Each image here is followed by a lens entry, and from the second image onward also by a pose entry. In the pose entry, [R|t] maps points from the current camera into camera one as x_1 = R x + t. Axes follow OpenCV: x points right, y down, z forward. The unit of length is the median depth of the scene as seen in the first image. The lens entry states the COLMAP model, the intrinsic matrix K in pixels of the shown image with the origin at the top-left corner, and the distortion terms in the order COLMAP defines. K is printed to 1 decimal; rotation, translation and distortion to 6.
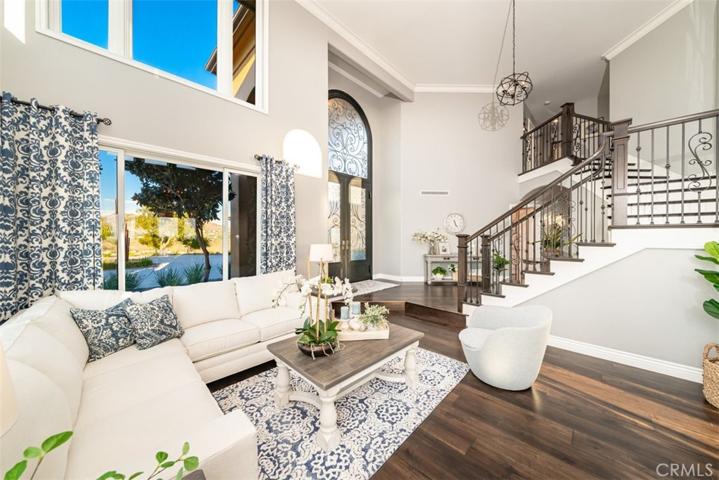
lens RADIAL K [[248.3, 0, 361.0], [0, 248.3, 236.8], [0, 0, 1]] dist [0.001887, 0.000265]
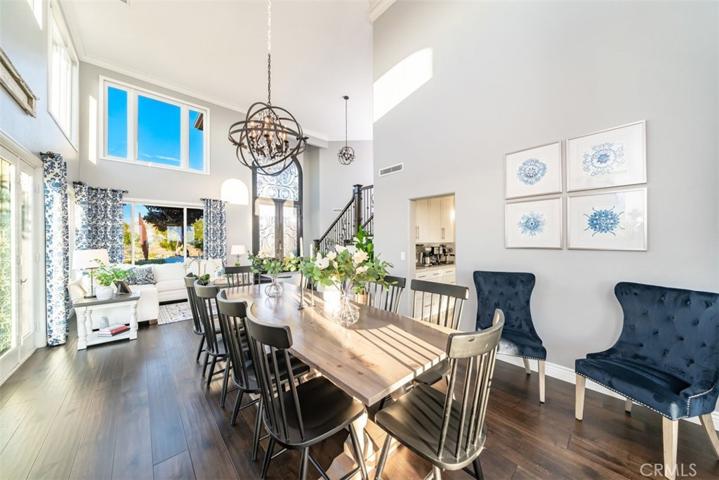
lens RADIAL K [[248.3, 0, 358.0], [0, 248.3, 239.7], [0, 0, 1]] dist [0.001887, 0.000265]
pose [[0.997566, -0.003539, -0.069634, 1.237710], [0.003311, 0.999989, -0.003388, -0.001176], [0.069645, 0.003150, 0.997567, -1.112318]]
